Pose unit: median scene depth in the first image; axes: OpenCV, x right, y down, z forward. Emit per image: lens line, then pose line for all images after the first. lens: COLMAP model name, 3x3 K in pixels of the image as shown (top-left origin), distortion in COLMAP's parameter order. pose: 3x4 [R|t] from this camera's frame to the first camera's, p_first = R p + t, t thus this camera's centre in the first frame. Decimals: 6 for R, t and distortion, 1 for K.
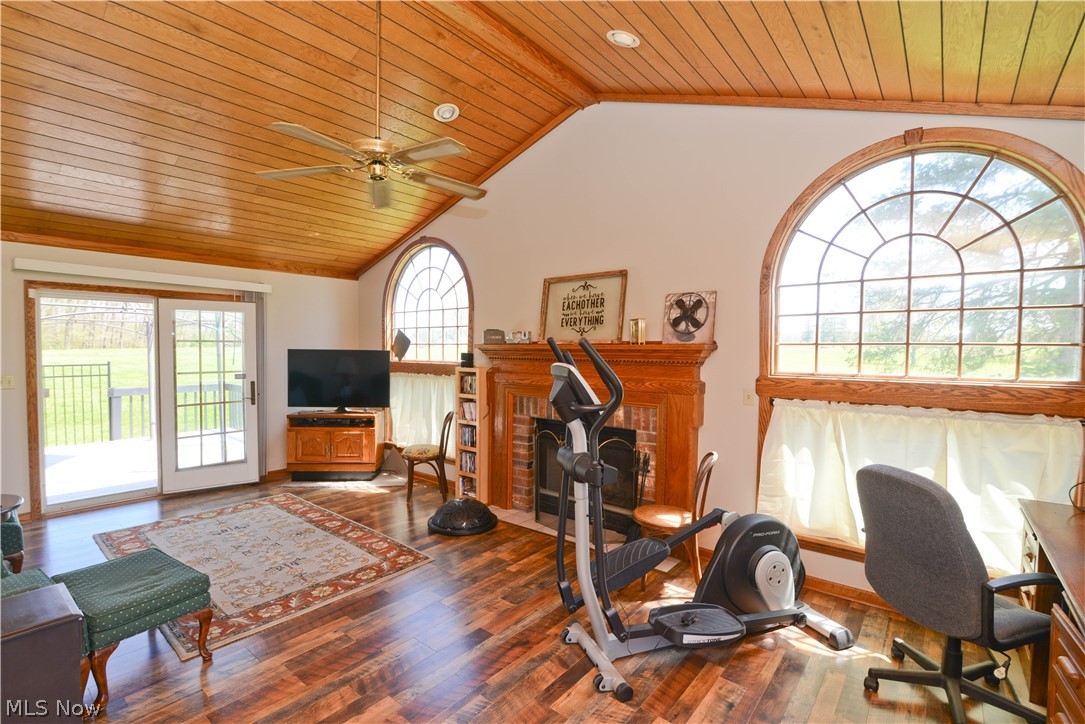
lens RADIAL K [[499.0, 0, 542.8], [0, 499.0, 363.8], [0, 0, 1]] dist [-0.020120, 0.001611]
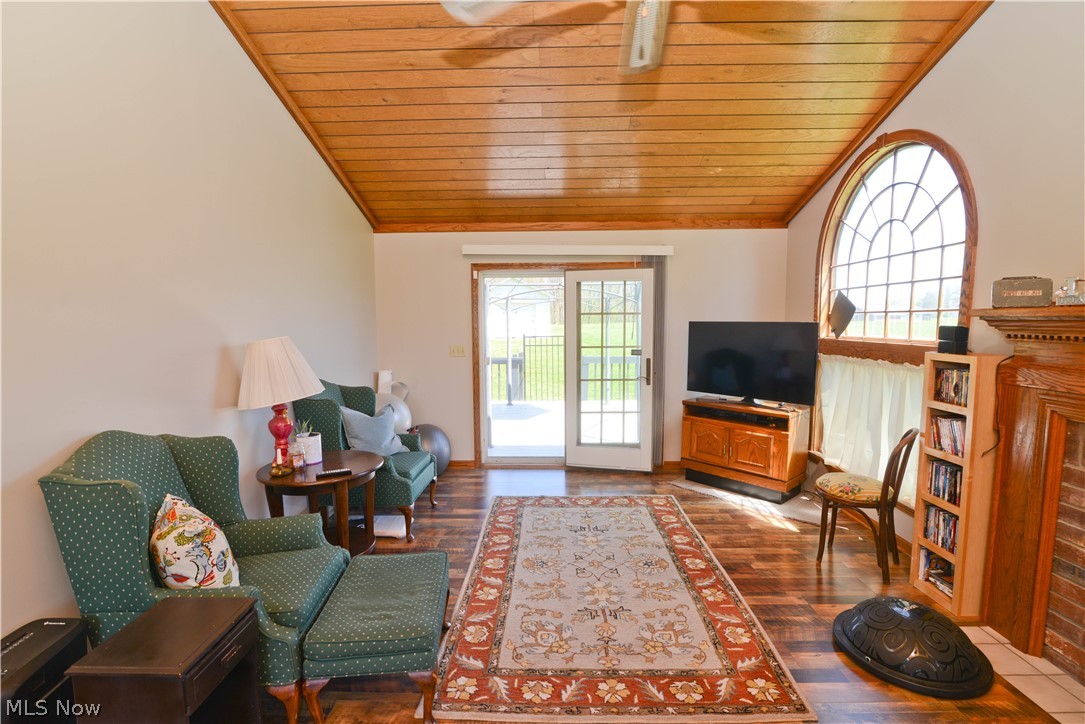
lens RADIAL K [[499.0, 0, 541.4], [0, 499.0, 365.4], [0, 0, 1]] dist [-0.020120, 0.001611]
pose [[0.618678, 0.060418, -0.783318, -0.009225], [-0.014781, 0.997757, 0.065284, -0.007217], [0.785505, -0.028811, 0.618184, 0.310476]]
